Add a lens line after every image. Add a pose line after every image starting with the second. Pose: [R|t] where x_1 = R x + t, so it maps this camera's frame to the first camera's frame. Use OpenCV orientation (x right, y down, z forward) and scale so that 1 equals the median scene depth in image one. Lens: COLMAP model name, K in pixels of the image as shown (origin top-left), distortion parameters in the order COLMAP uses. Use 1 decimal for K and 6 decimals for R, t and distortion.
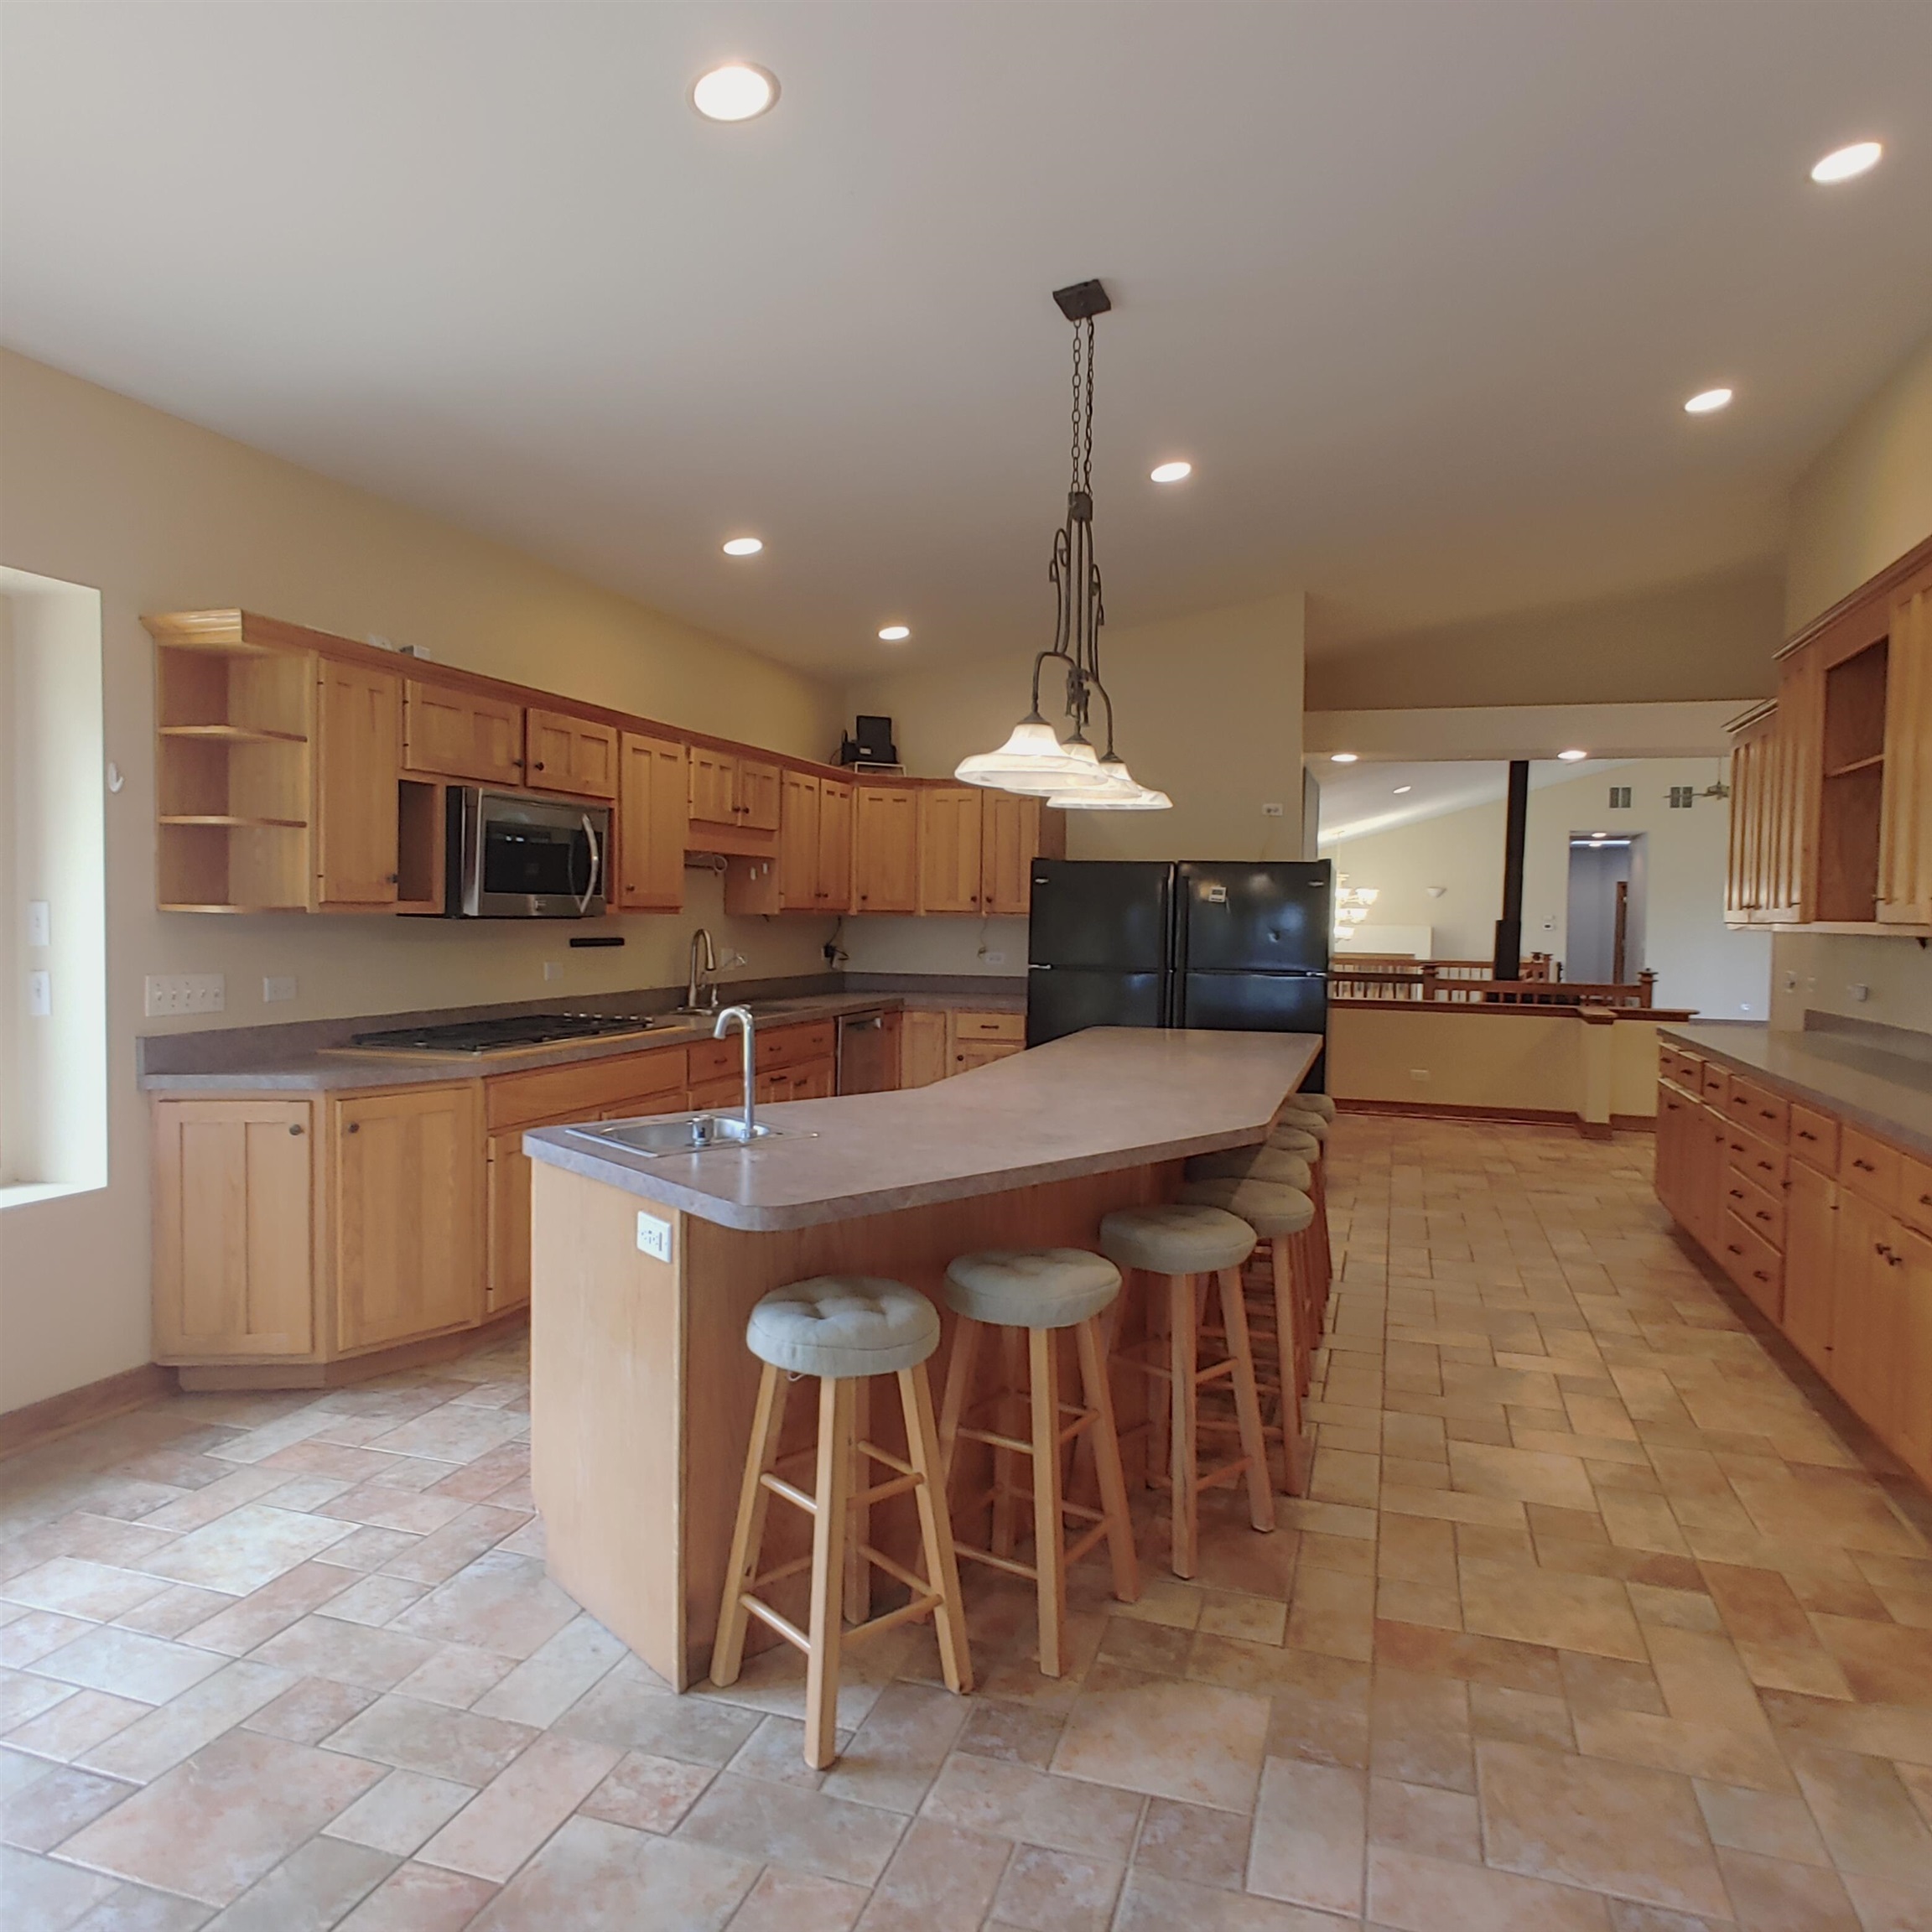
lens RADIAL K [[1344.0, 0, 983.2], [0, 1344.0, 975.2], [0, 0, 1]] dist [-0.000339, 0.003735]
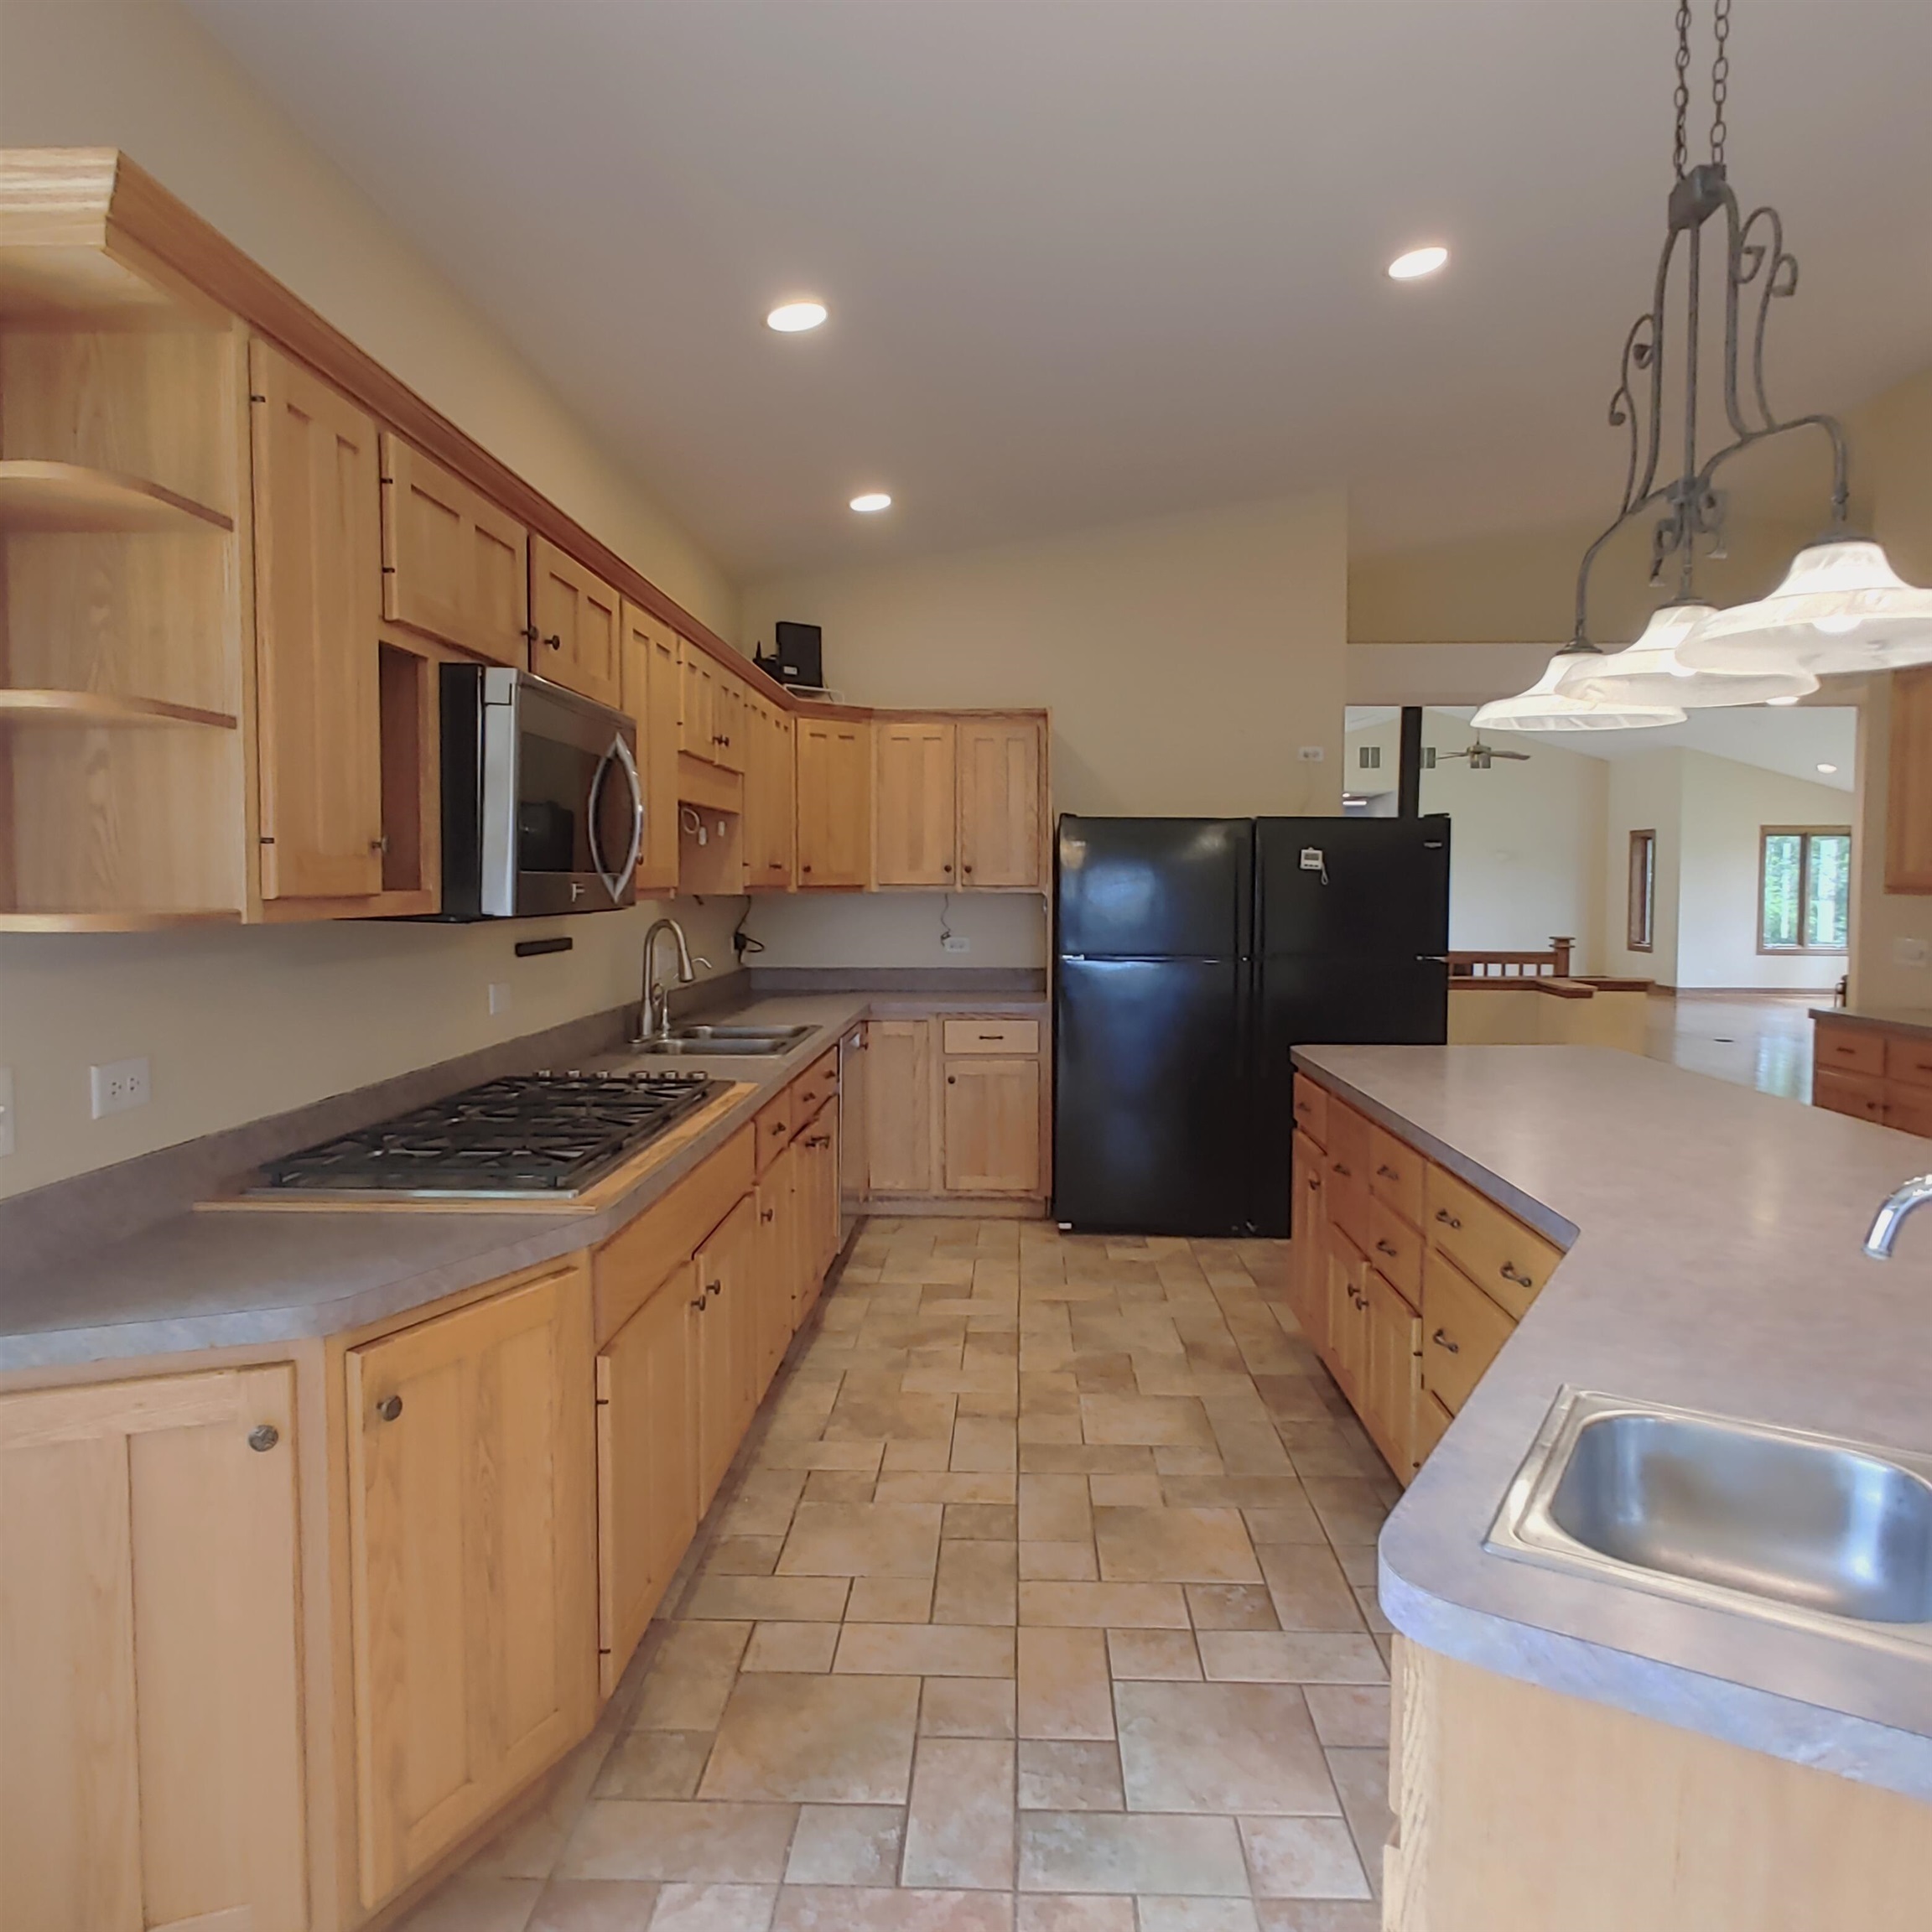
lens RADIAL K [[1344.0, 0, 961.0], [0, 1344.0, 956.7], [0, 0, 1]] dist [-0.000339, 0.003735]
pose [[0.963159, -0.029542, 0.267305, -0.388995], [0.026152, 0.999526, 0.016236, -0.036335], [-0.267658, -0.008647, 0.963475, 0.507331]]
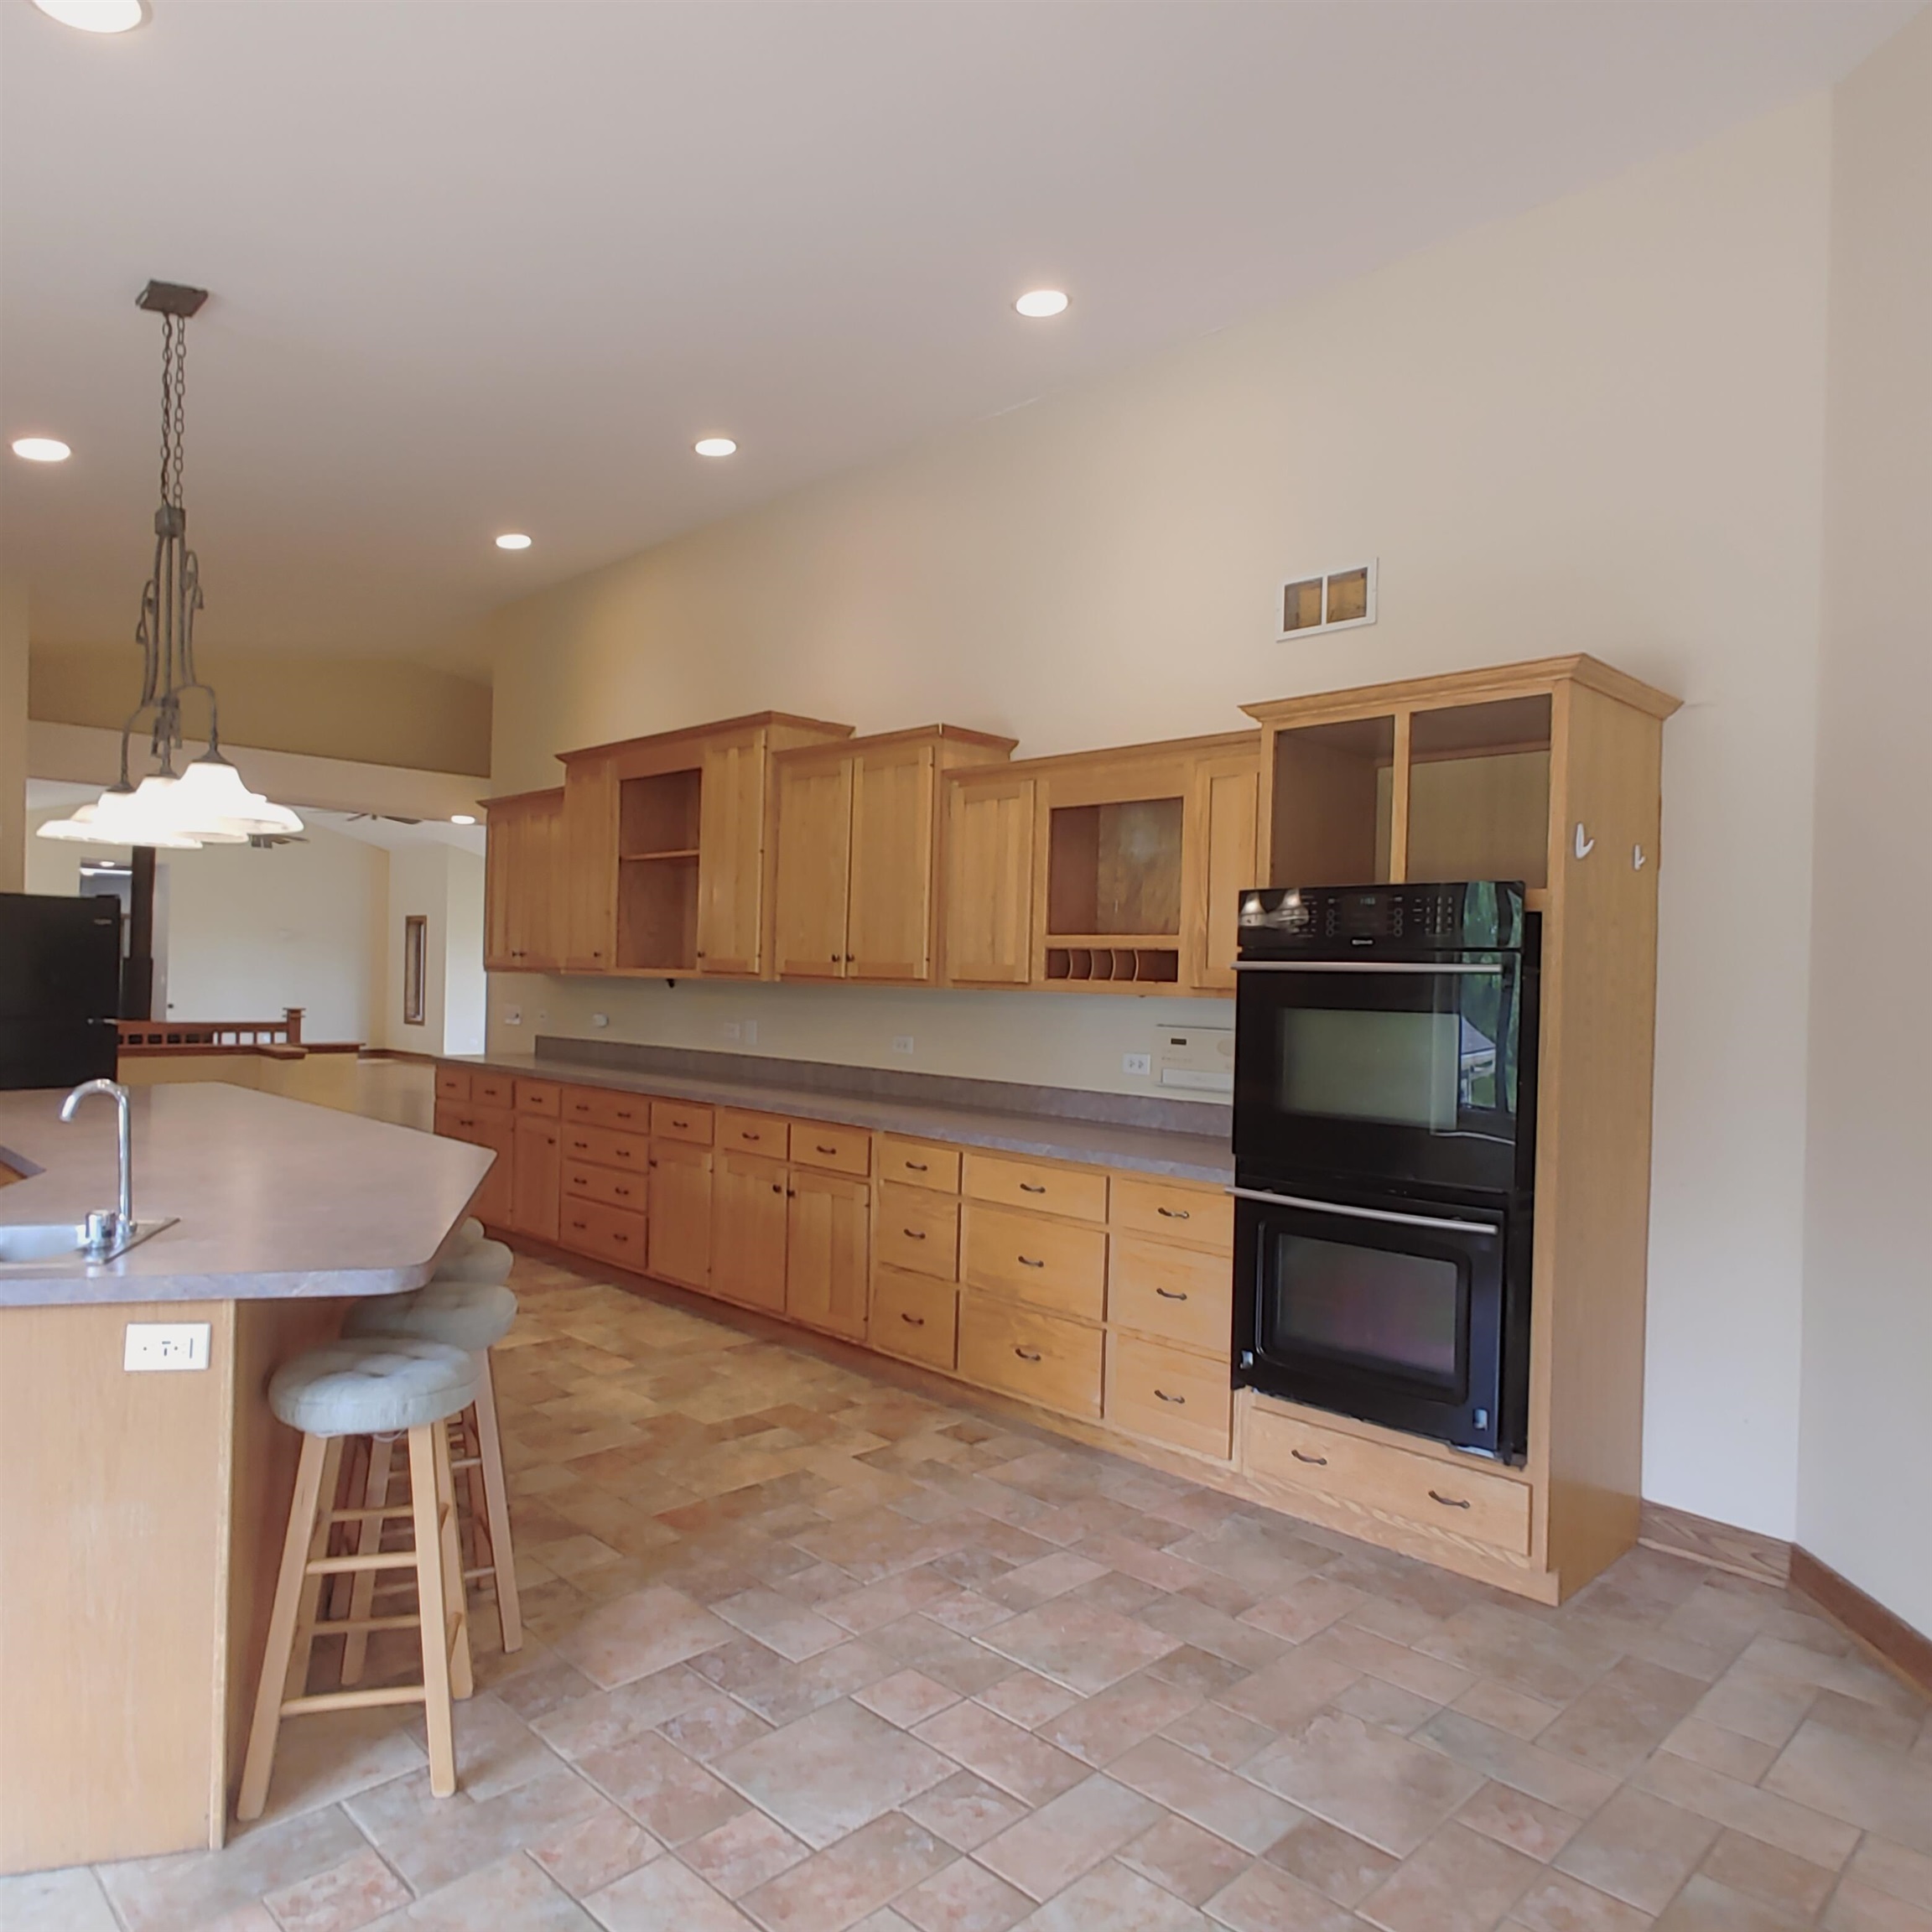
lens RADIAL K [[1344.0, 0, 1017.3], [0, 1344.0, 1003.2], [0, 0, 1]] dist [-0.000339, 0.003735]
pose [[0.435379, -0.021646, 0.899987, -0.498034], [0.023556, 0.999643, 0.012647, -0.015751], [-0.899939, 0.015694, 0.435733, 0.080366]]
